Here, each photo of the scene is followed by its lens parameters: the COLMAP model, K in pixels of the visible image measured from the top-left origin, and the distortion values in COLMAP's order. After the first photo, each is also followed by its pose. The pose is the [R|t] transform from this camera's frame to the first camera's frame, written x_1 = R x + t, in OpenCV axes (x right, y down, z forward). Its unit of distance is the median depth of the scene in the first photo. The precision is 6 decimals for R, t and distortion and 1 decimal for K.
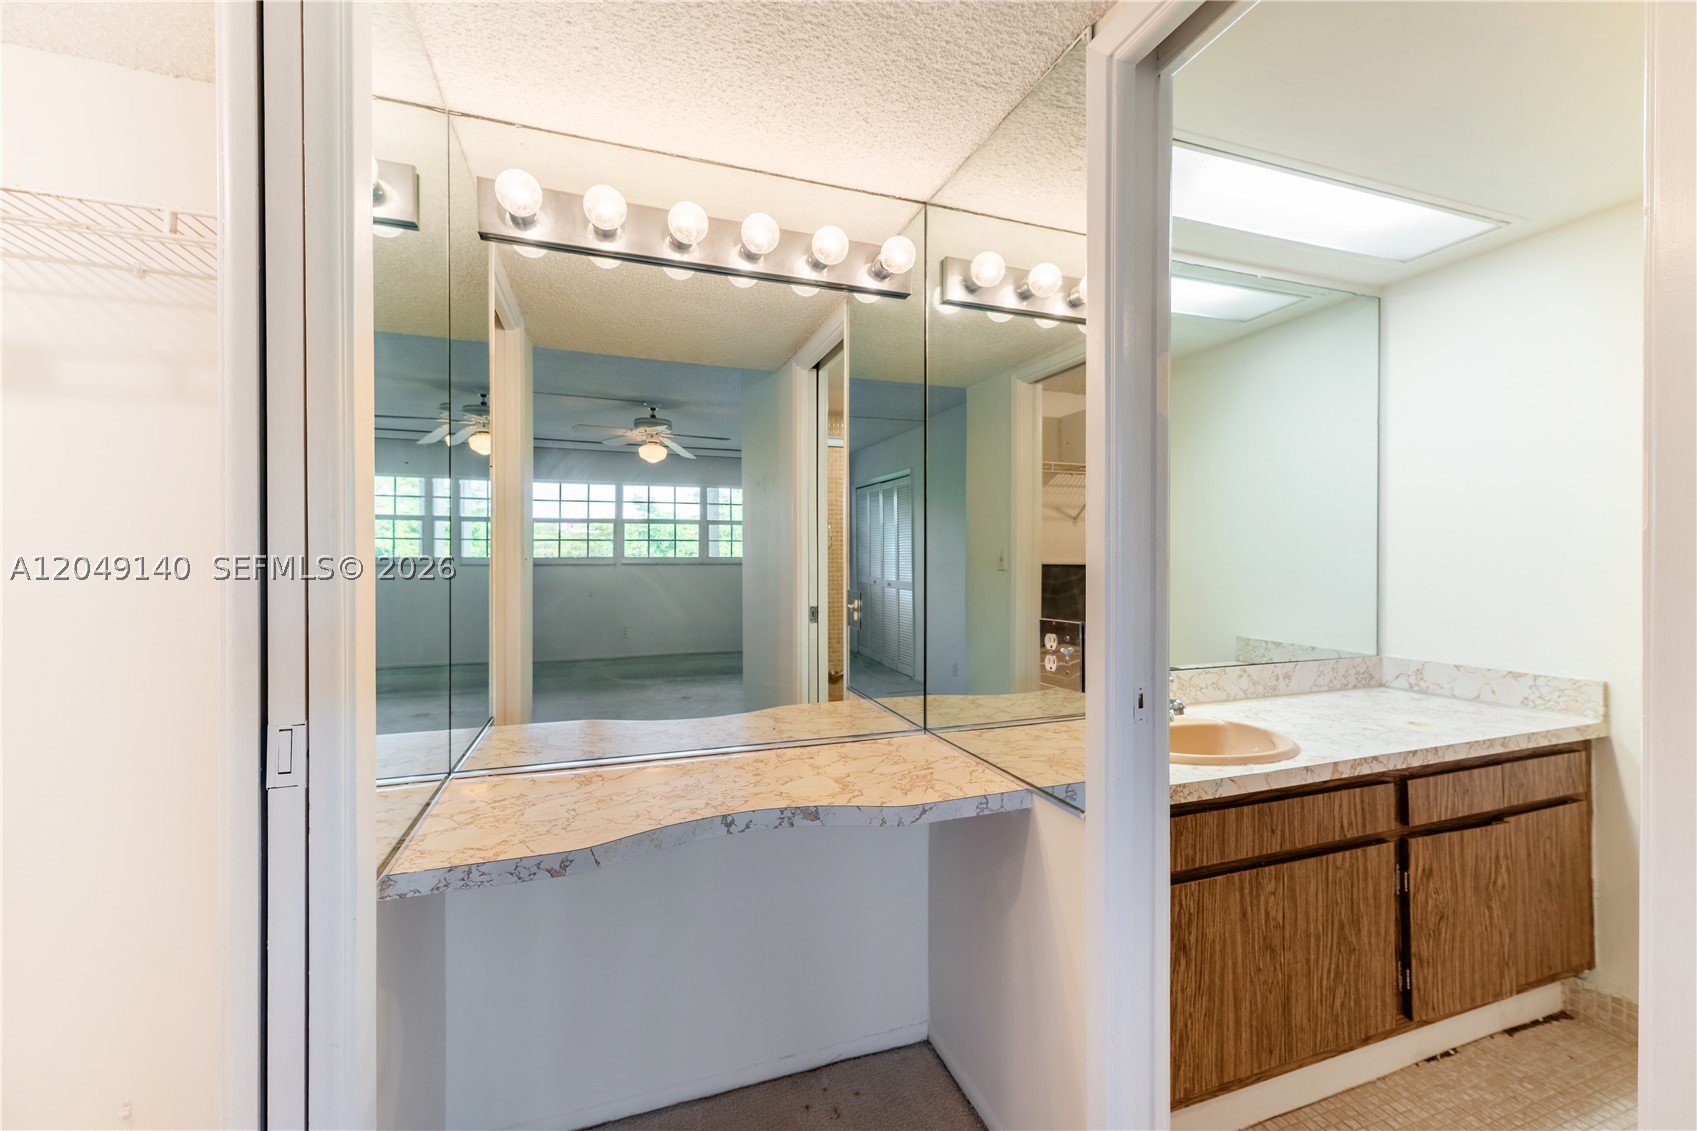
lens RADIAL K [[692.7, 0, 847.2], [0, 692.7, 560.2], [0, 0, 1]] dist [0.006314, 0.000020]
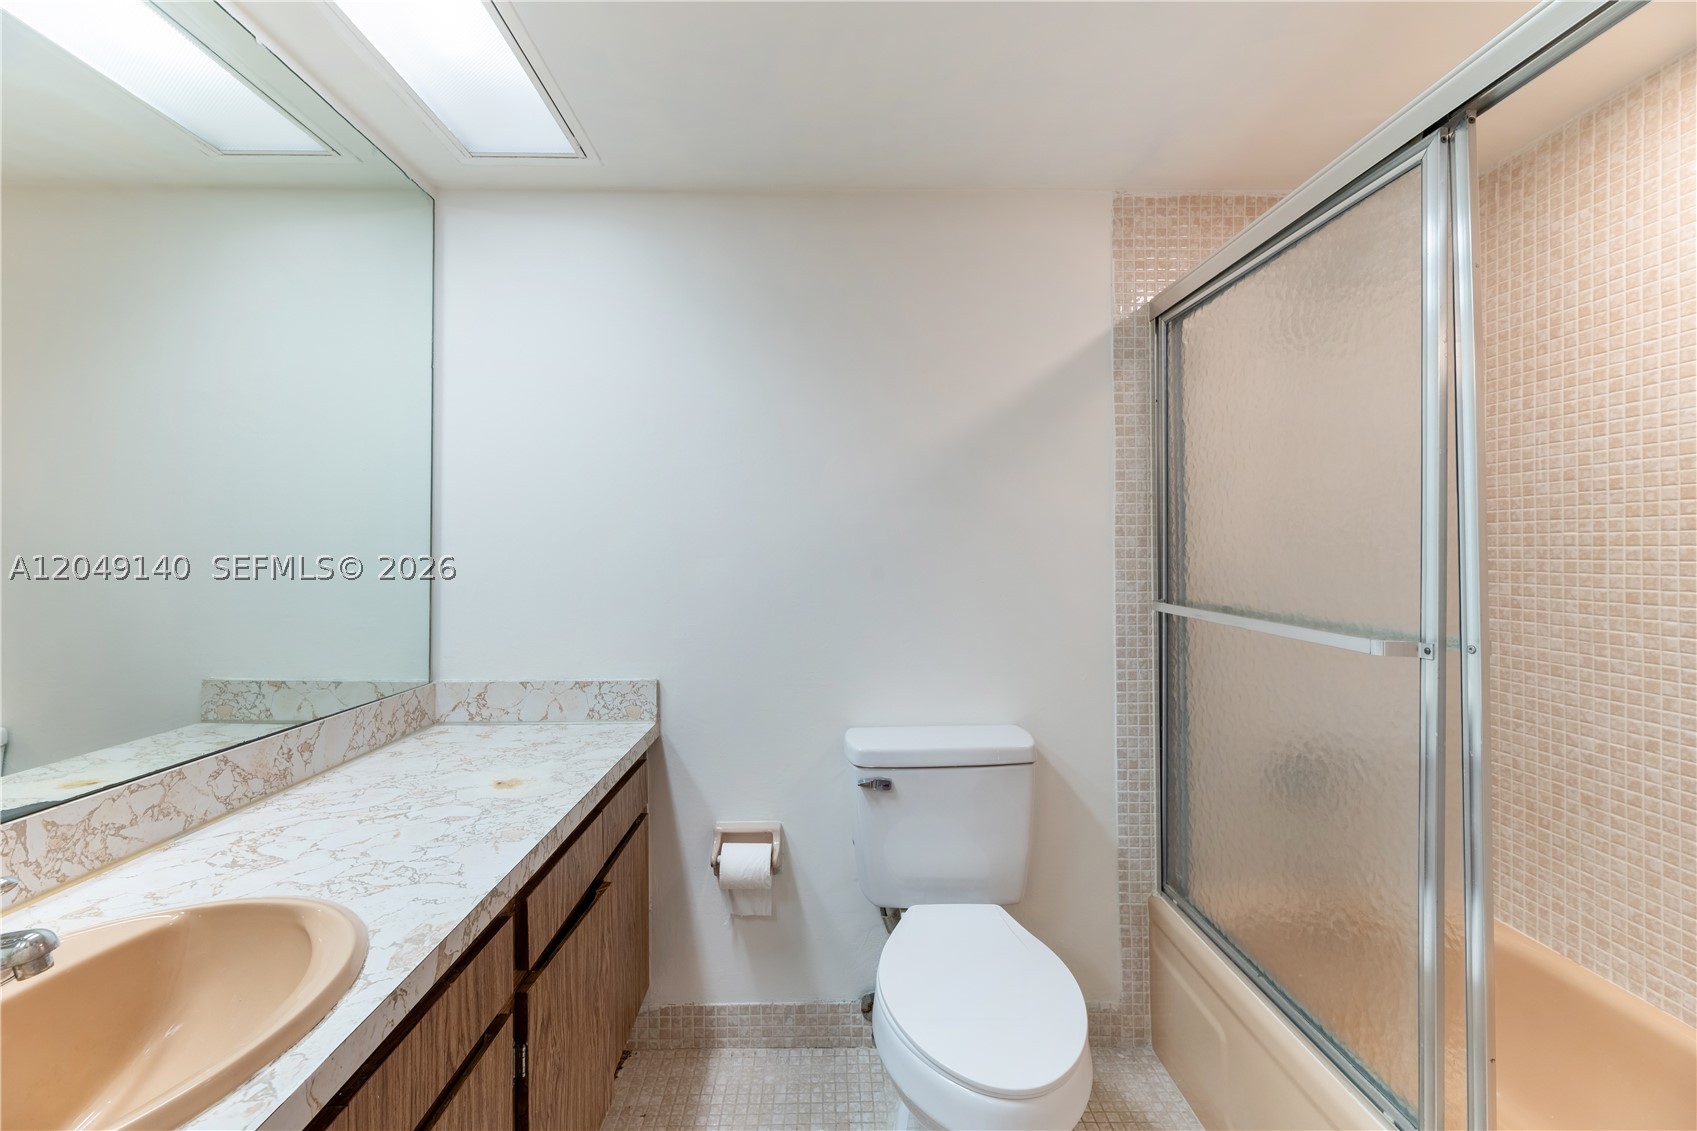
lens RADIAL K [[692.7, 0, 825.5], [0, 692.7, 548.7], [0, 0, 1]] dist [0.006314, 0.000020]
pose [[0.313685, 0.007920, 0.949494, 0.214560], [-0.001150, 0.999968, -0.007961, 0.001349], [-0.949526, 0.001406, 0.313684, 0.406714]]
